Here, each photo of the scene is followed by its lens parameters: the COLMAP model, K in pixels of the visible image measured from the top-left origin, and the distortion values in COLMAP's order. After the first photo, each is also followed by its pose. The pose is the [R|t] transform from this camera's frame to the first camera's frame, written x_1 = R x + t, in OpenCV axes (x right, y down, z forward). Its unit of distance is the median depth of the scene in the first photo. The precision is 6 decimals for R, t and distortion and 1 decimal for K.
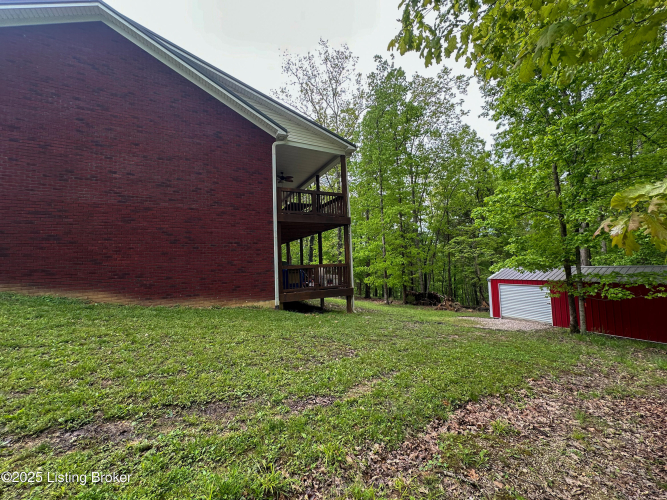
lens RADIAL K [[263.9, 0, 332.9], [0, 263.9, 248.7], [0, 0, 1]] dist [-0.003563, 0.000474]
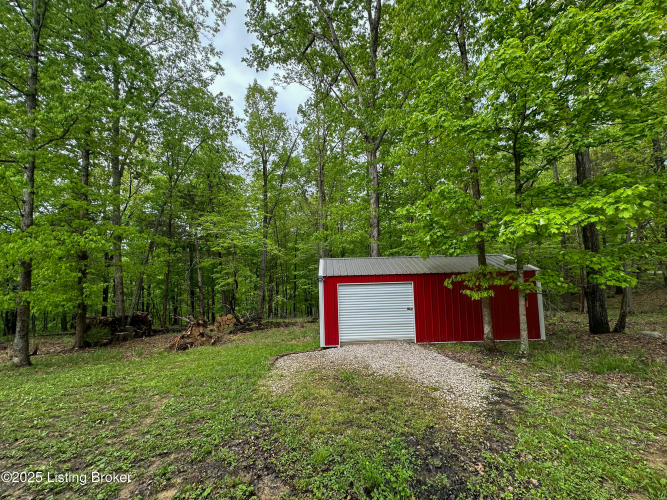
lens RADIAL K [[263.9, 0, 333.7], [0, 263.9, 247.1], [0, 0, 1]] dist [-0.003563, 0.000474]
pose [[0.467193, 0.075597, 0.880918, 0.119028], [-0.036950, 0.997137, -0.065974, 0.090107], [-0.883383, -0.001727, 0.468649, 0.729394]]
